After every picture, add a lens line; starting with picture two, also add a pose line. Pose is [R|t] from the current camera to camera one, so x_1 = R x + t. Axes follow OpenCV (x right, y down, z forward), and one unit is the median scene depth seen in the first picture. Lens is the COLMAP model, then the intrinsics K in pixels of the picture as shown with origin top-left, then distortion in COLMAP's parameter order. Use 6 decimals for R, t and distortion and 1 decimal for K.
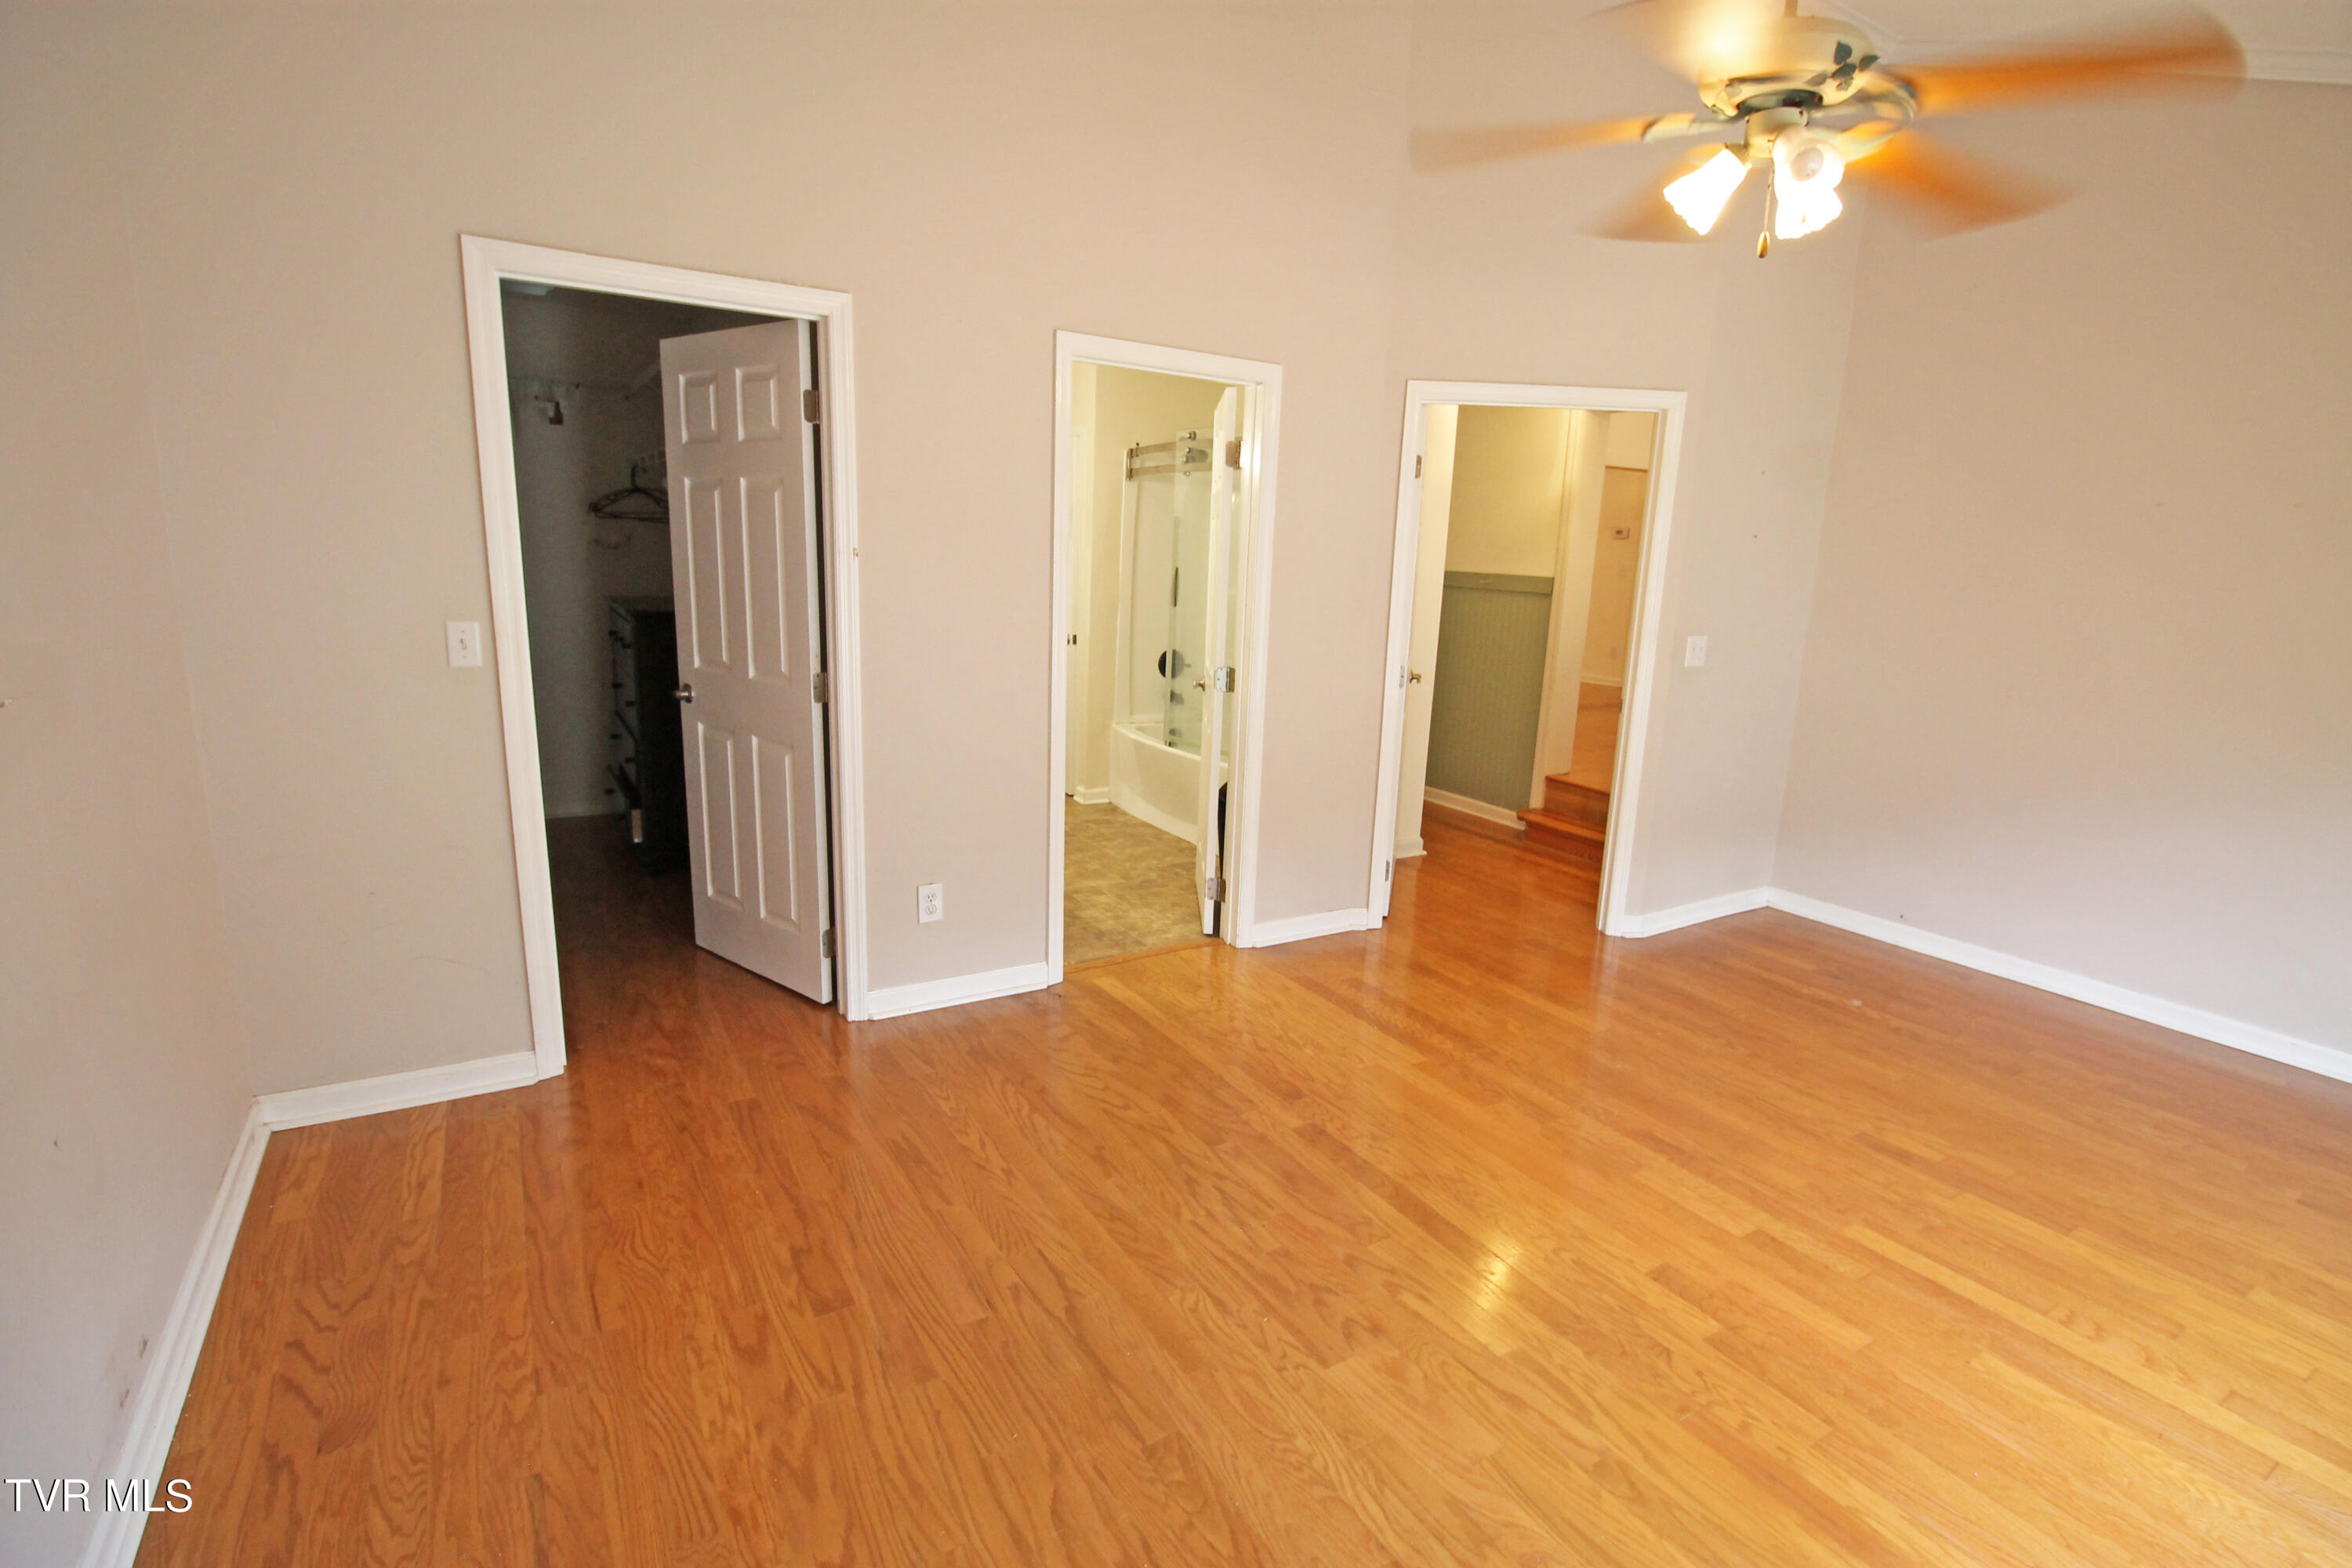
lens RADIAL K [[1109.4, 0, 1196.2], [0, 1109.4, 782.4], [0, 0, 1]] dist [-0.007142, -0.009701]
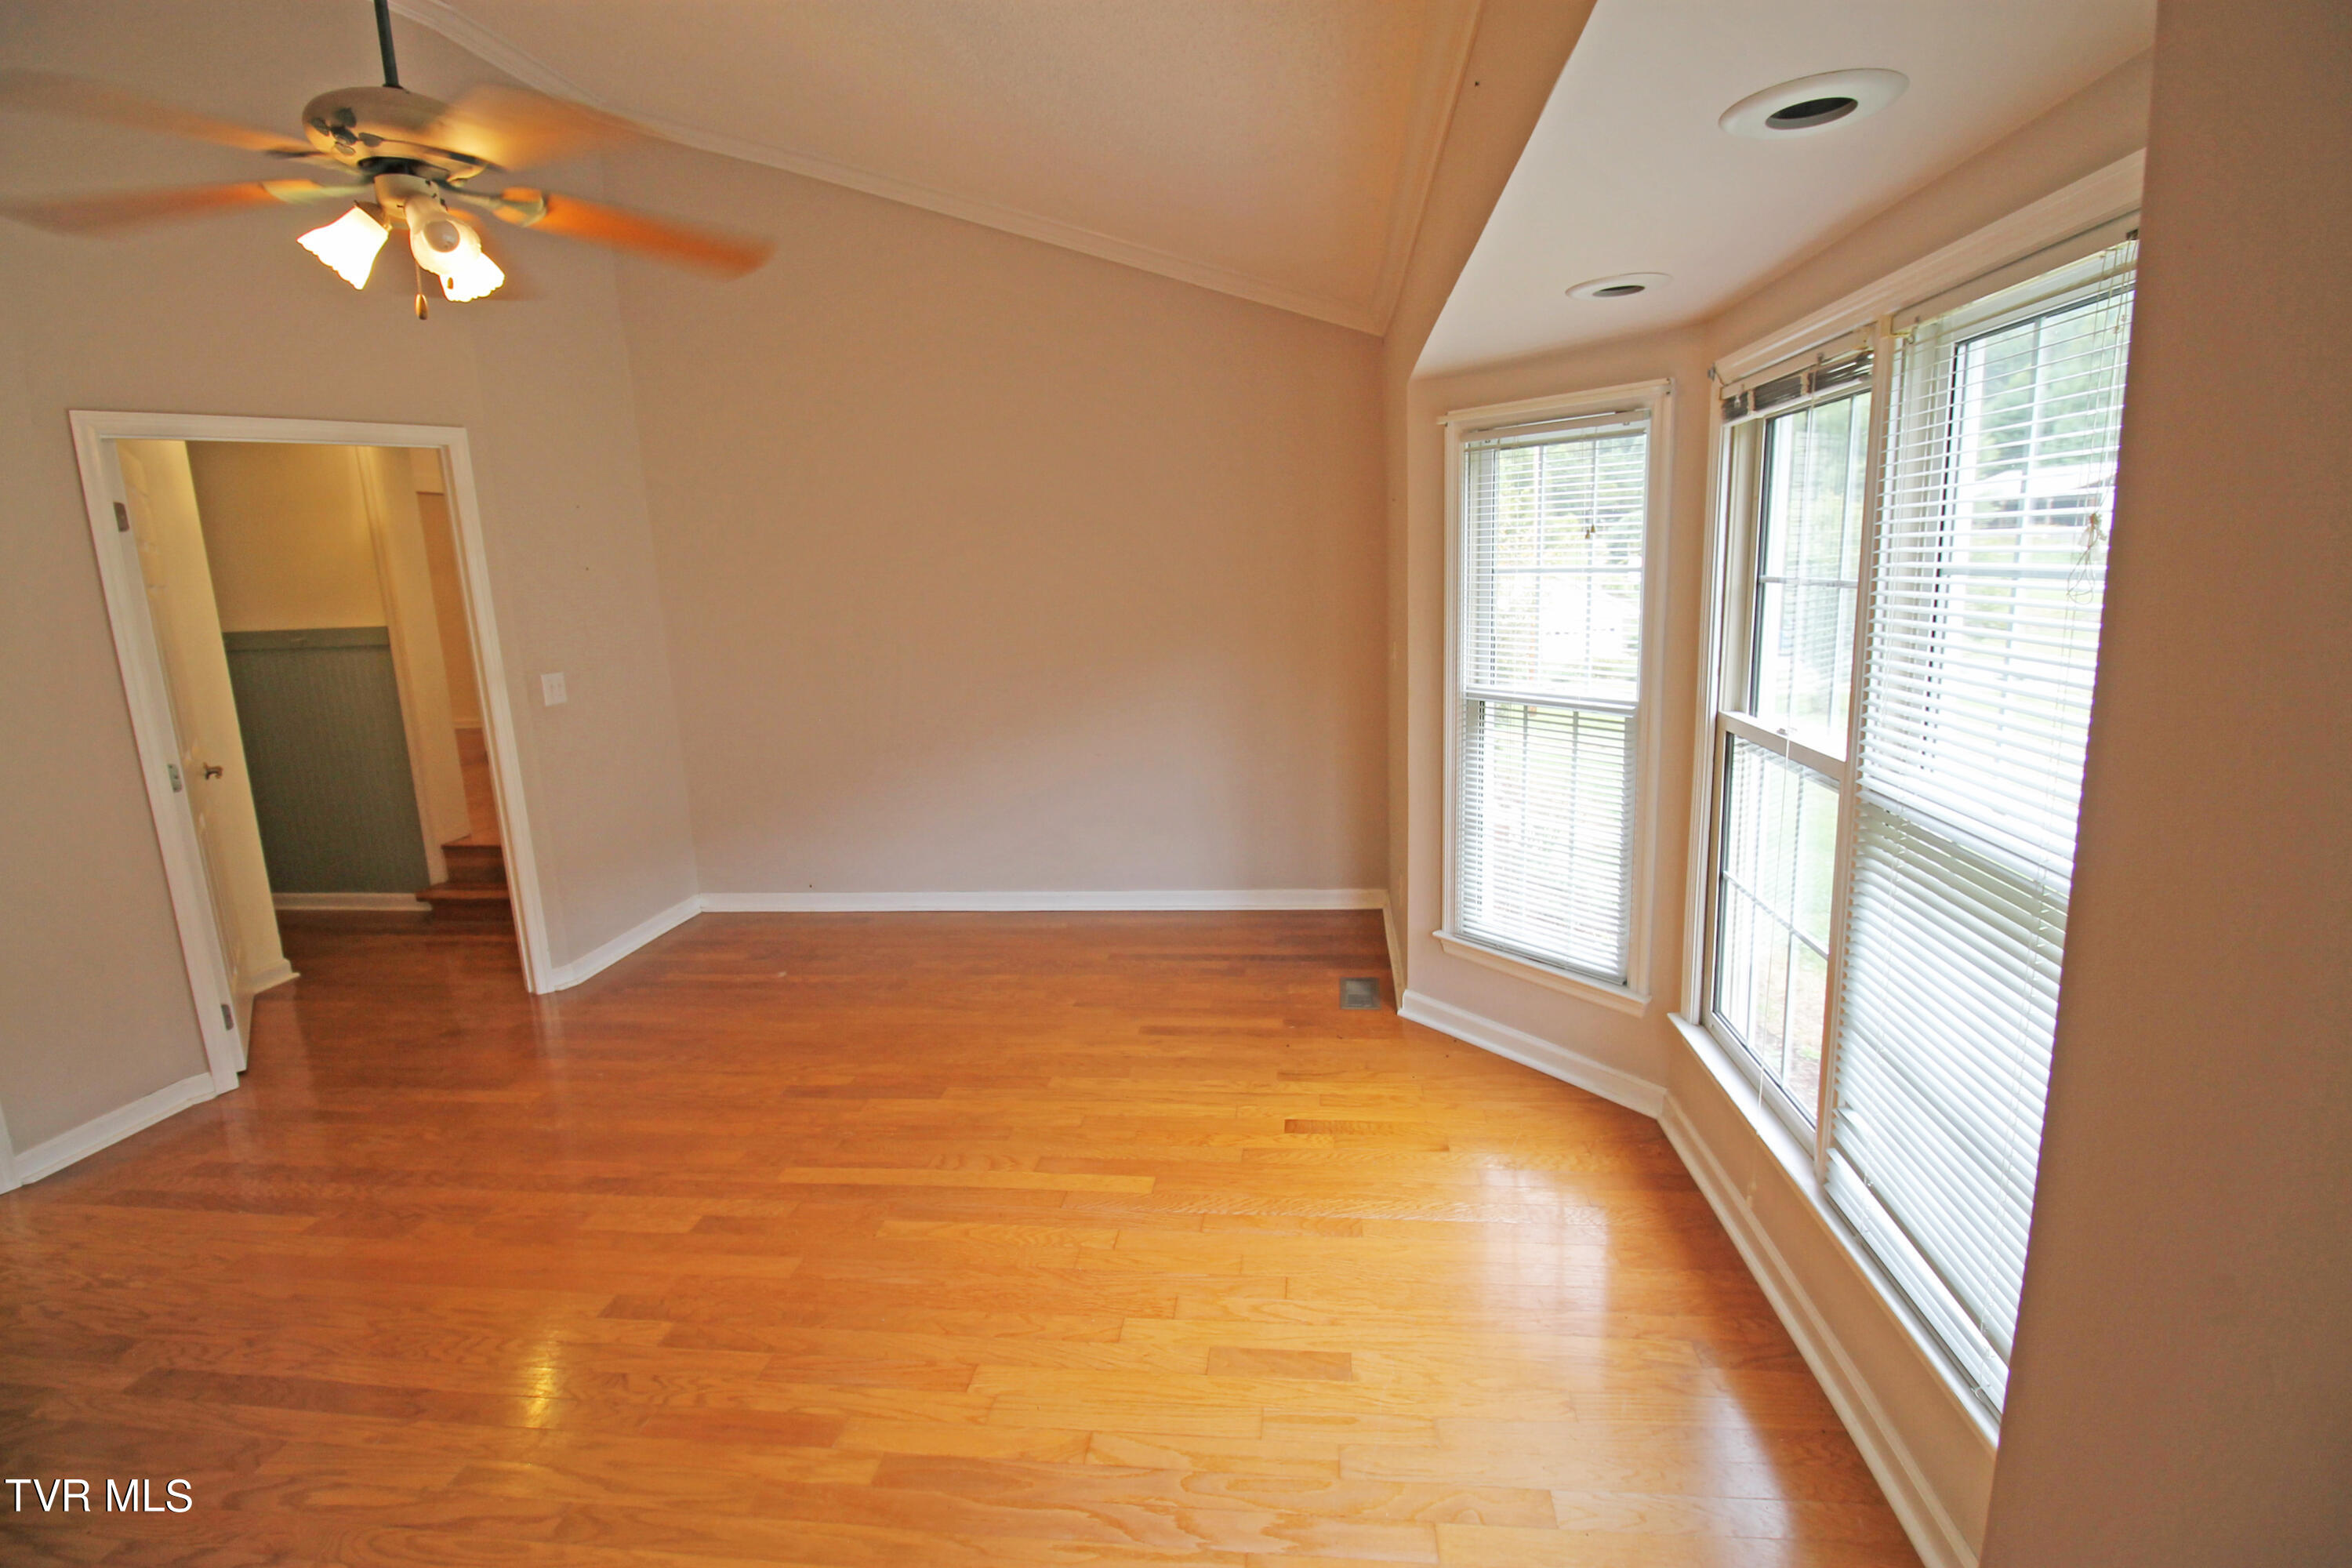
lens RADIAL K [[1109.4, 0, 1210.3], [0, 1109.4, 775.1], [0, 0, 1]] dist [-0.007142, -0.009701]
pose [[0.615958, -0.214385, 0.758047, 0.071082], [0.226870, 0.969765, 0.089917, 0.000783], [-0.754404, 0.116593, 0.645972, -0.100277]]
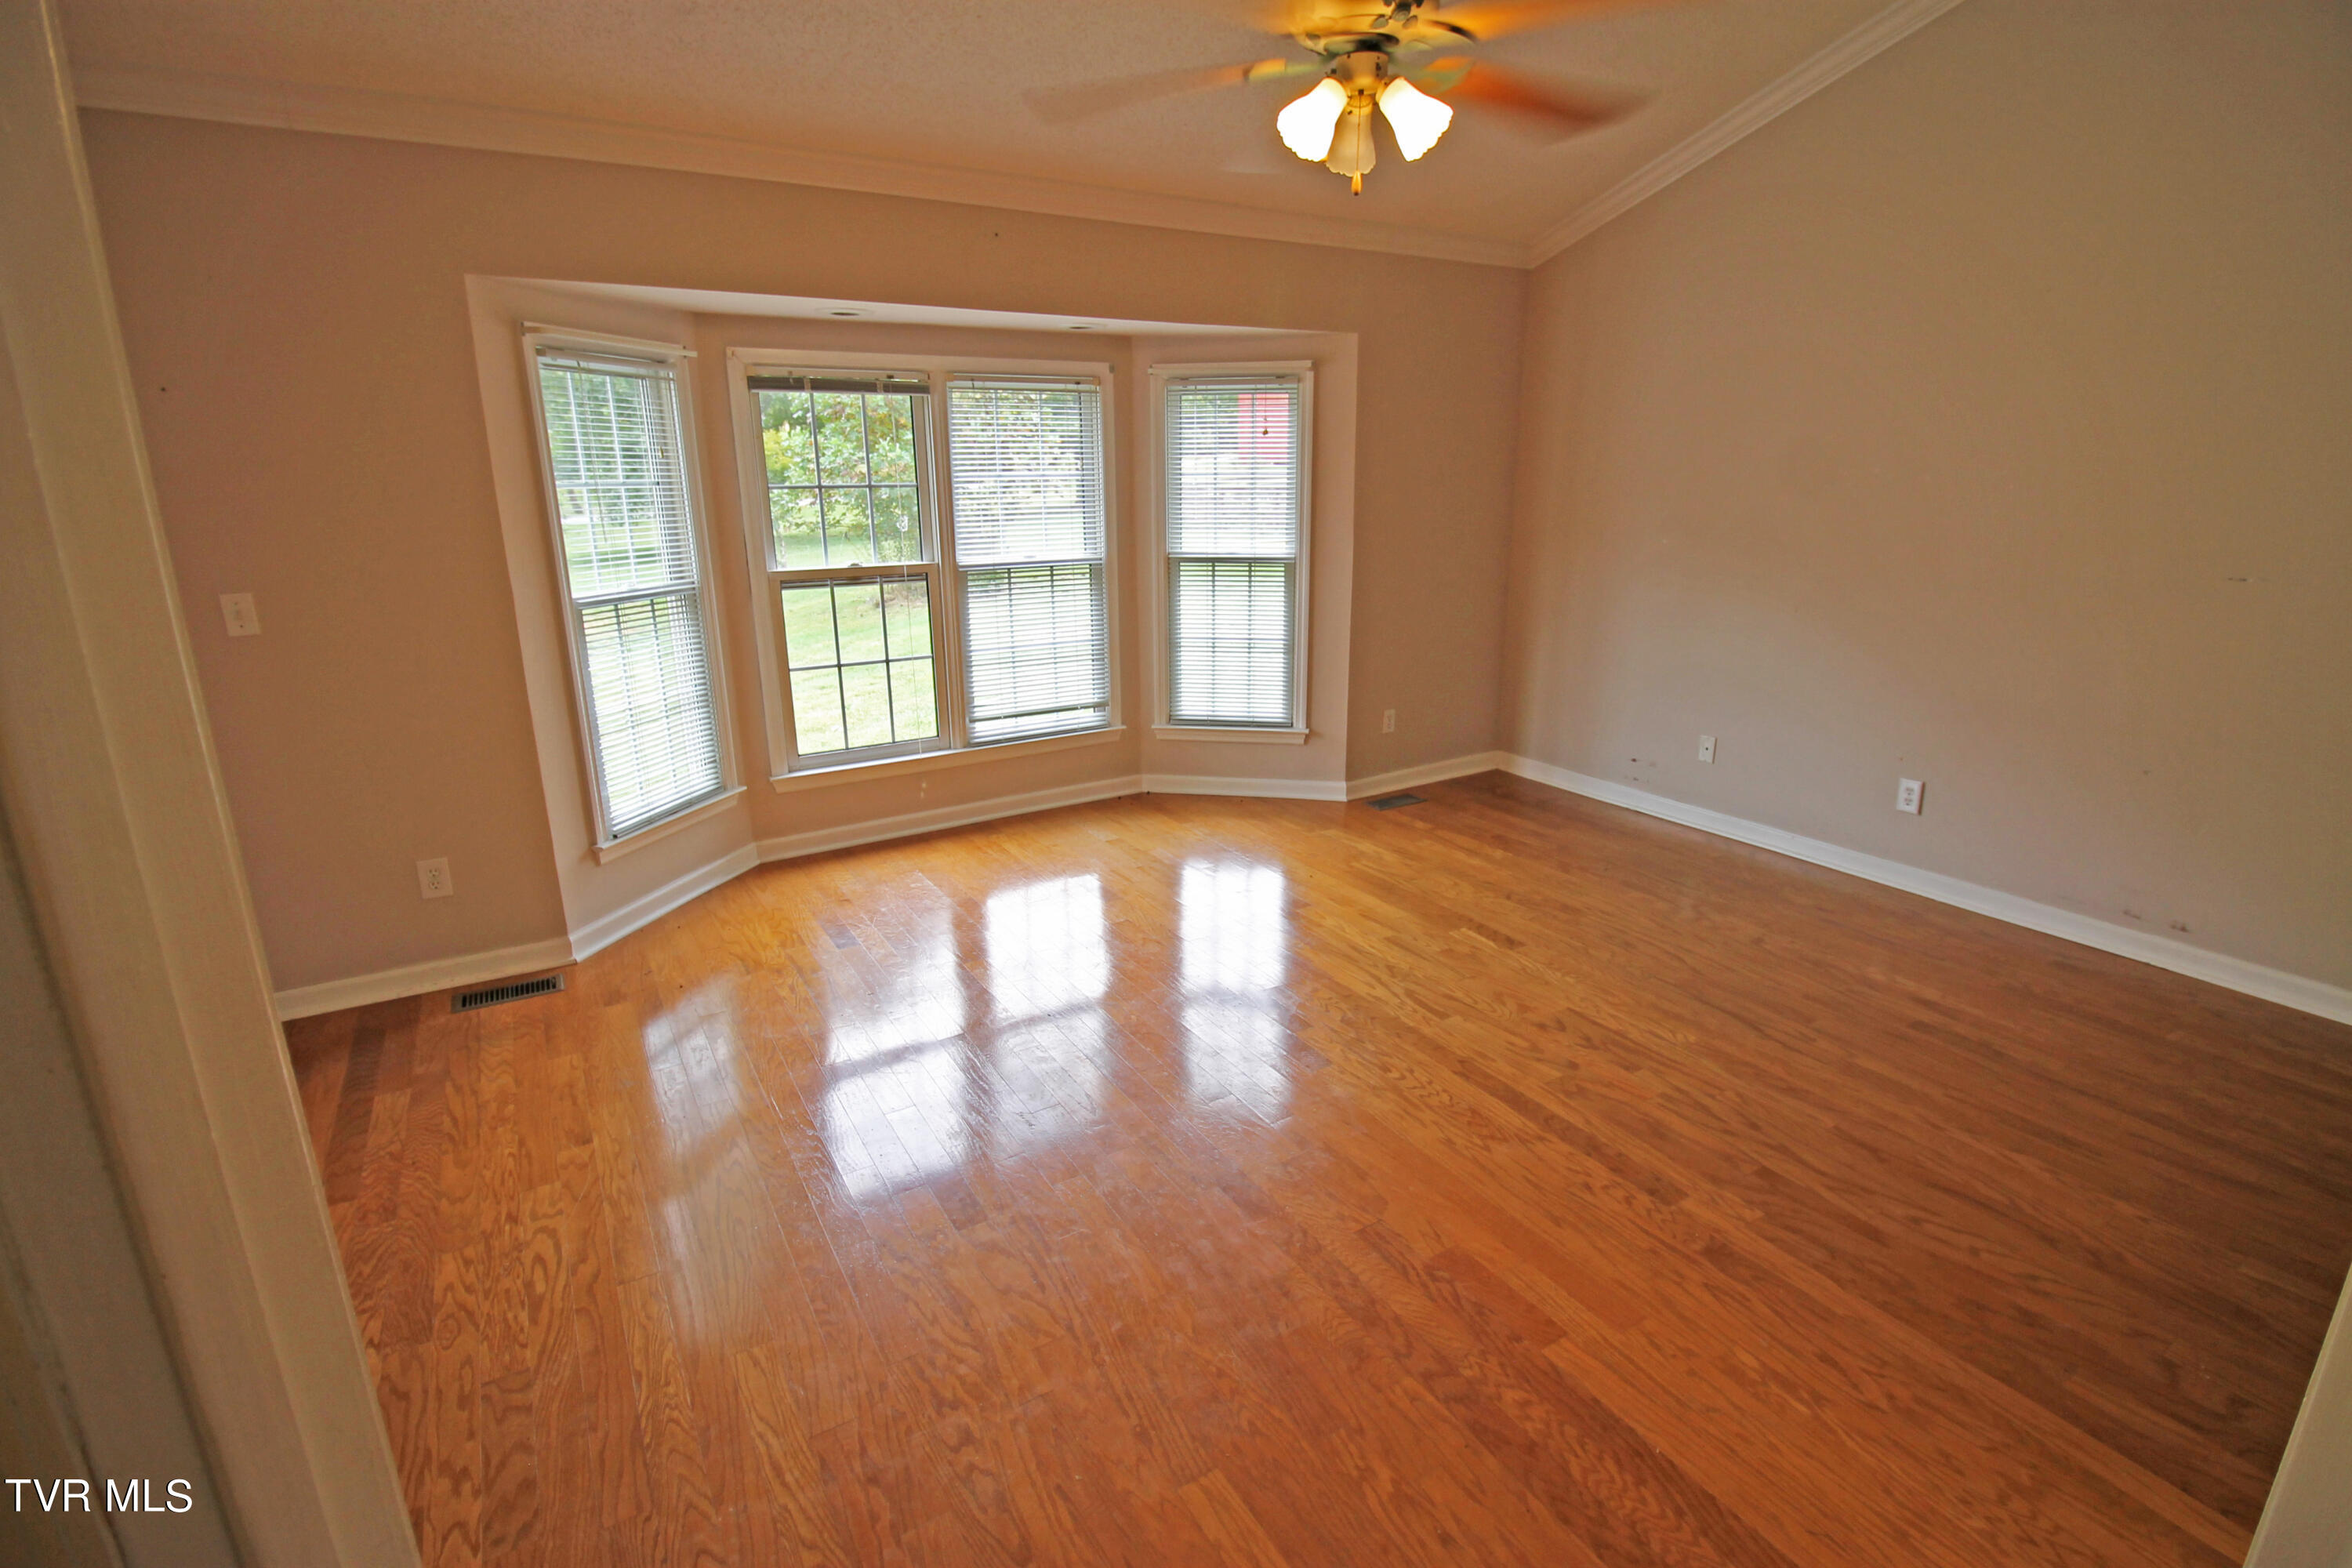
lens RADIAL K [[1109.4, 0, 1188.5], [0, 1109.4, 776.0], [0, 0, 1]] dist [-0.007142, -0.009701]
pose [[-0.999311, -0.037008, 0.002747, 0.438801], [-0.031410, 0.882927, 0.468458, -0.318441], [-0.019762, 0.468049, -0.883481, 1.482263]]
